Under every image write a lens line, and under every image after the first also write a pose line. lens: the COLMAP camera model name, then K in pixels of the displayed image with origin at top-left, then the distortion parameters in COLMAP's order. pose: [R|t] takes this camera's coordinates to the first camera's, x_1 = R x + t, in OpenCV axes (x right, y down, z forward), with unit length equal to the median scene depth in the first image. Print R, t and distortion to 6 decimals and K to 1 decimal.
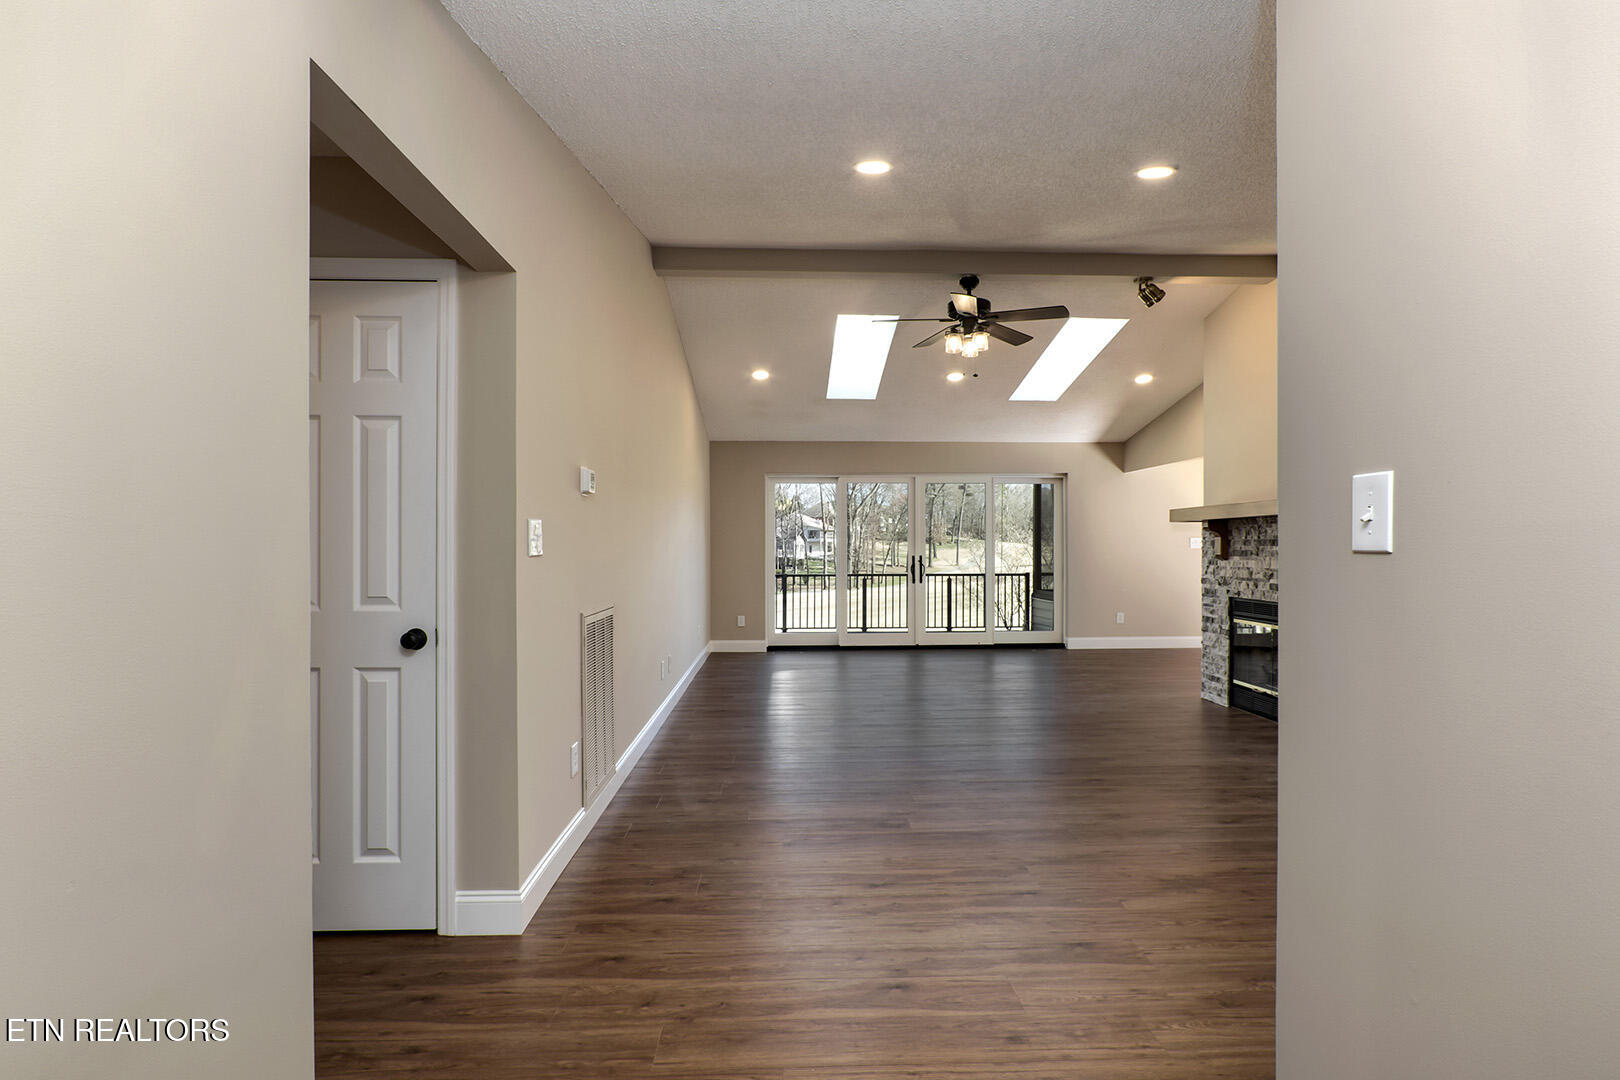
lens RADIAL K [[767.3, 0, 807.1], [0, 767.3, 548.3], [0, 0, 1]] dist [-0.015607, -0.001135]
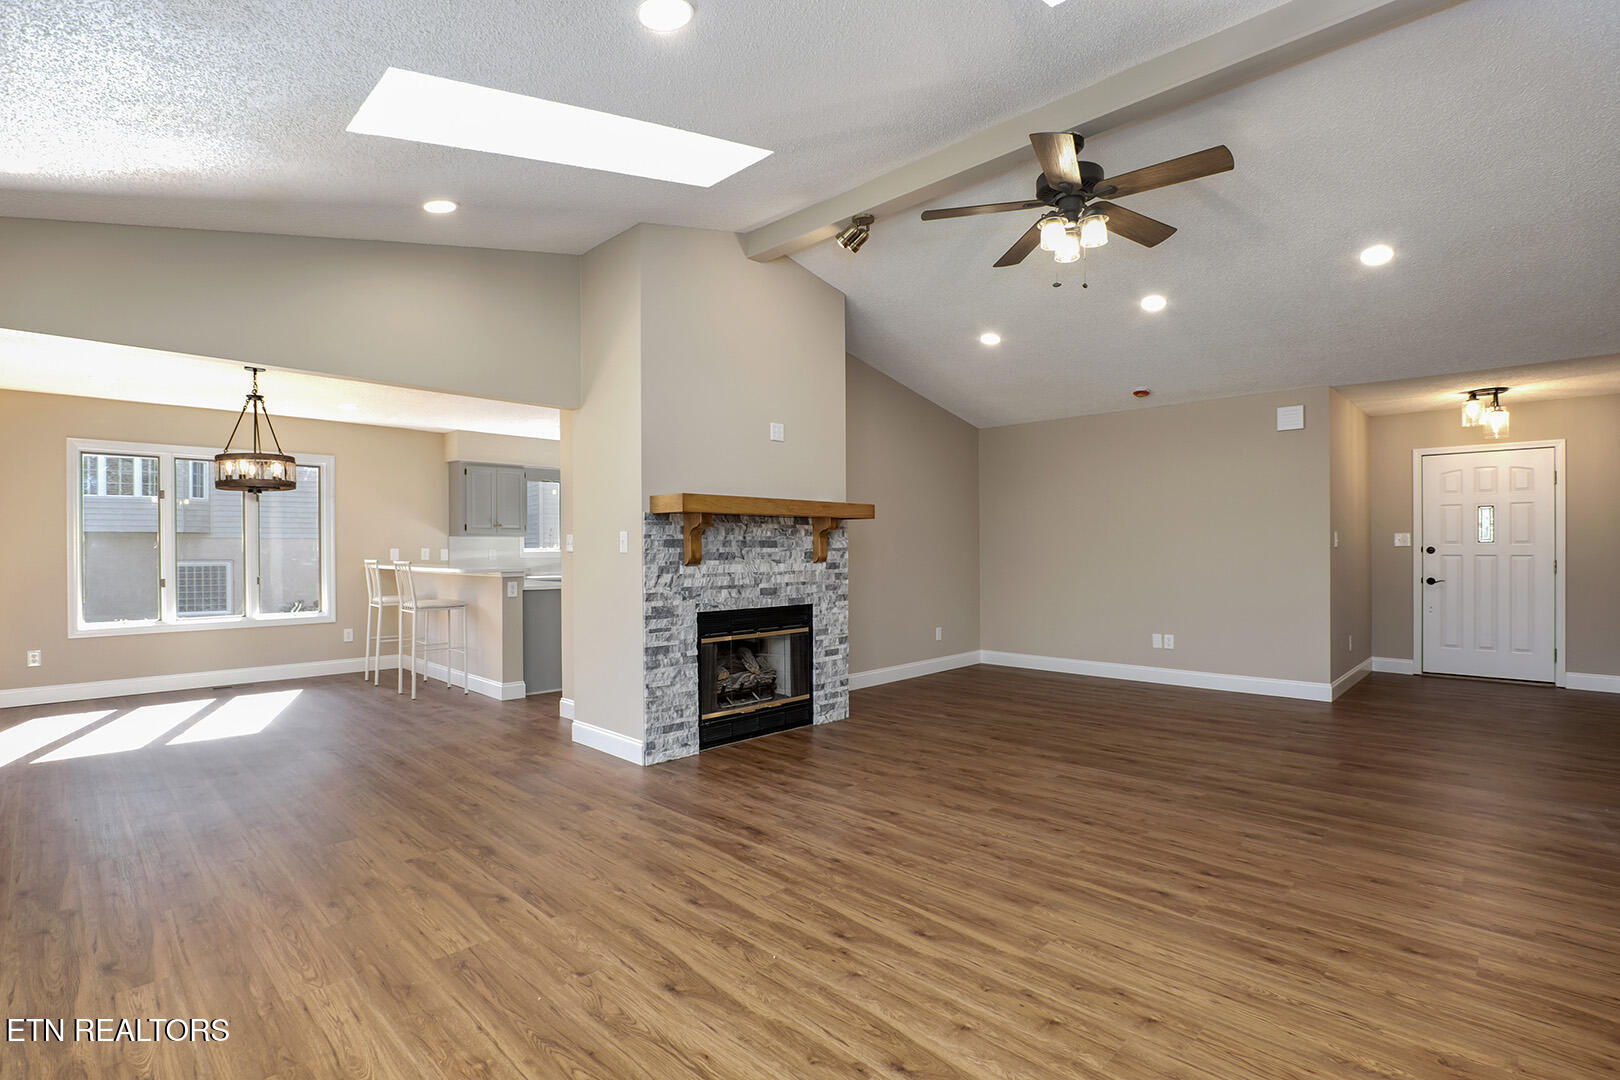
lens RADIAL K [[767.3, 0, 808.2], [0, 767.3, 545.0], [0, 0, 1]] dist [-0.015607, -0.001135]
pose [[-0.686319, 0.005566, 0.727279, -0.095778], [0.004572, 0.999984, -0.003338, -0.002485], [-0.727286, 0.001034, -0.686333, 1.431376]]
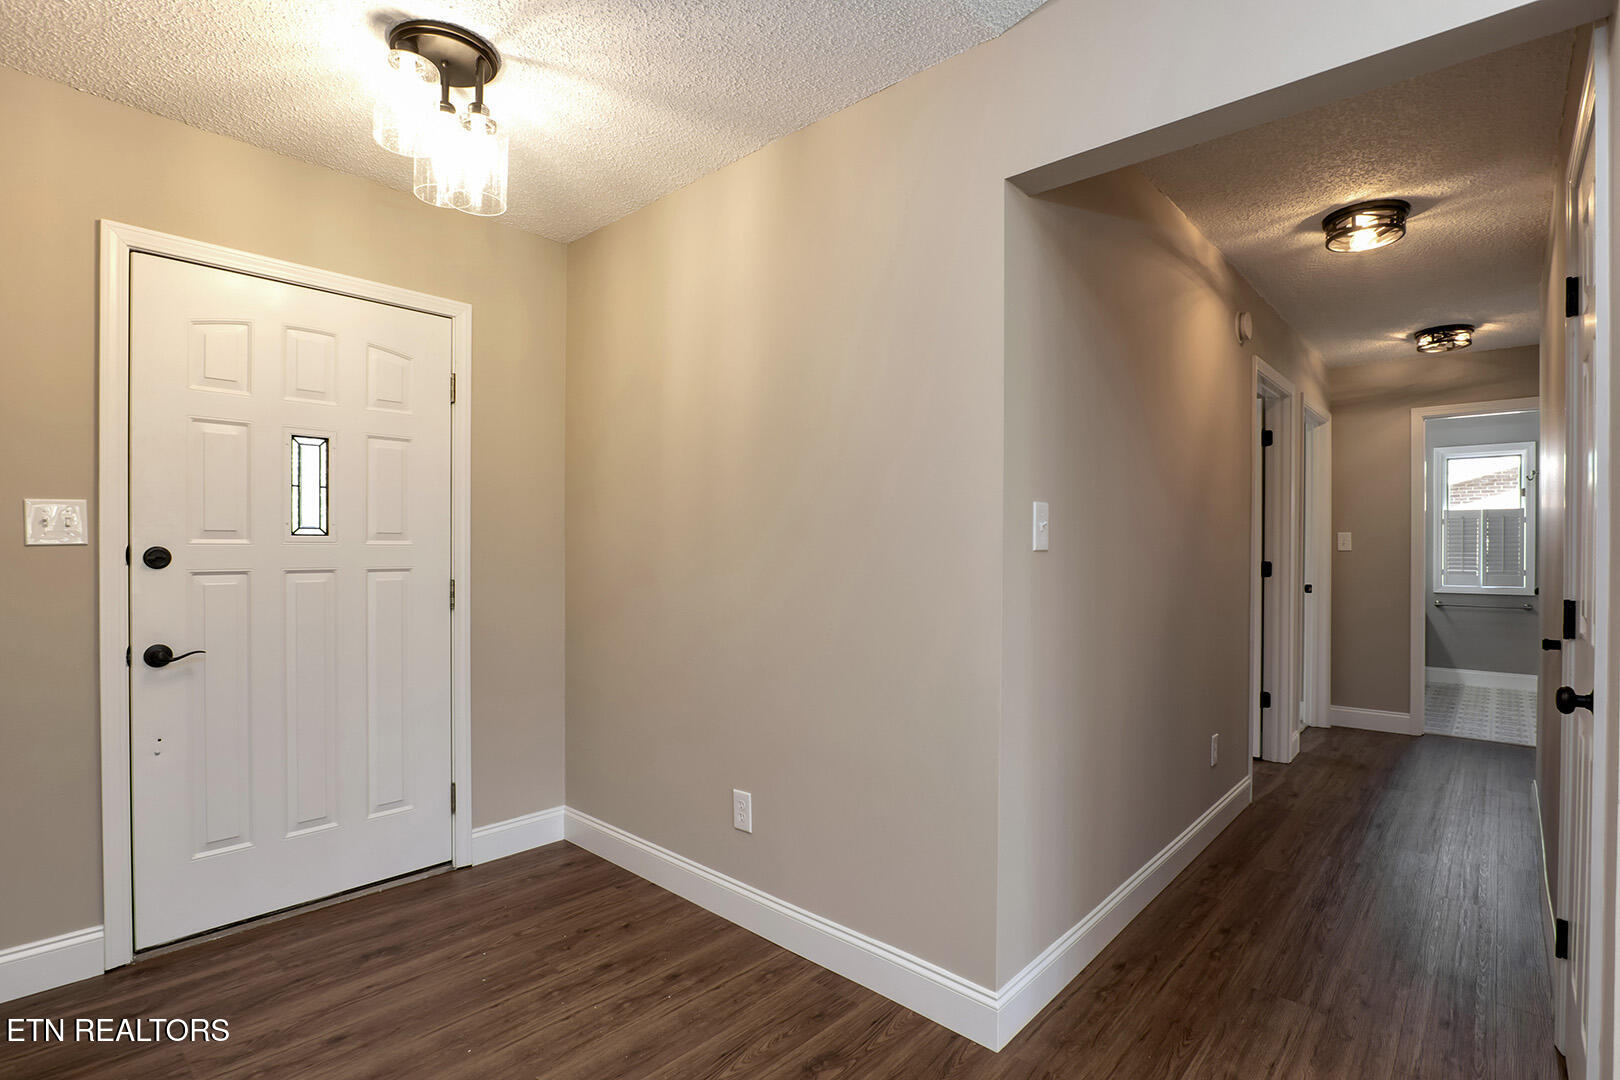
lens RADIAL K [[767.3, 0, 809.8], [0, 767.3, 552.7], [0, 0, 1]] dist [-0.015607, -0.001135]
pose [[-0.700367, 0.003995, -0.713772, 0.140466], [-0.003562, 0.999952, 0.009092, -0.000892], [0.713775, 0.008910, -0.700319, 0.398094]]
